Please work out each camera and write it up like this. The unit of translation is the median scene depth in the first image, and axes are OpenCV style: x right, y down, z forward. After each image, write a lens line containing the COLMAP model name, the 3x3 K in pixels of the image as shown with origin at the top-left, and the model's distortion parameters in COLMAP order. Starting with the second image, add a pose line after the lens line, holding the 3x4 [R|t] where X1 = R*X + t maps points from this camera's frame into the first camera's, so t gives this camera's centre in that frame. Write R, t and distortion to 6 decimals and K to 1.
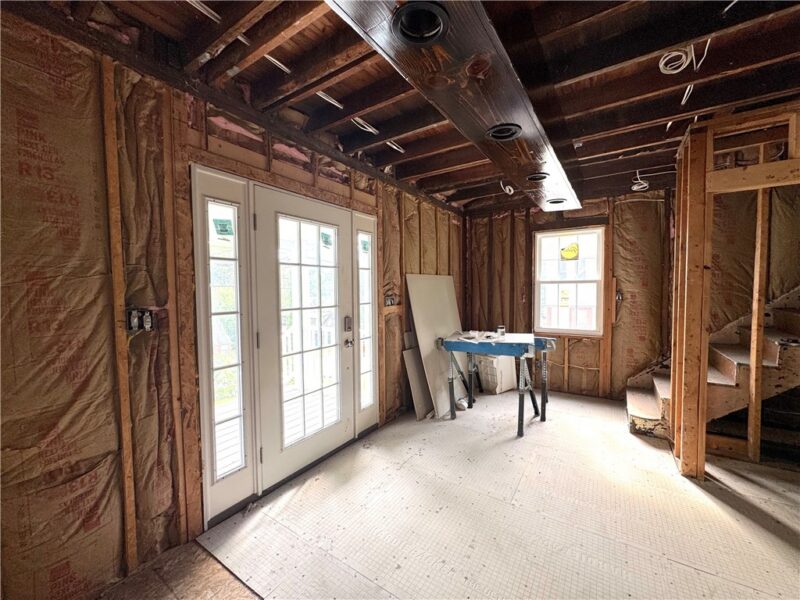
lens RADIAL K [[320.3, 0, 400.1], [0, 320.3, 300.3], [0, 0, 1]] dist [-0.000848, 0.000555]
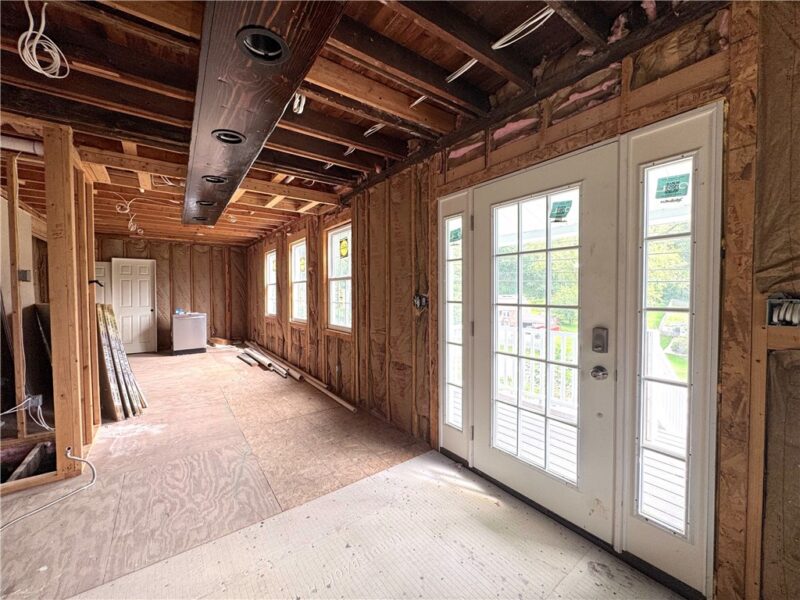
lens RADIAL K [[320.3, 0, 398.7], [0, 320.3, 300.8], [0, 0, 1]] dist [-0.000848, 0.000555]
pose [[-0.348020, 0.036979, -0.936757, 0.623824], [-0.030215, 0.998260, 0.050632, -0.019147], [0.937000, 0.045925, -0.346297, 1.039185]]
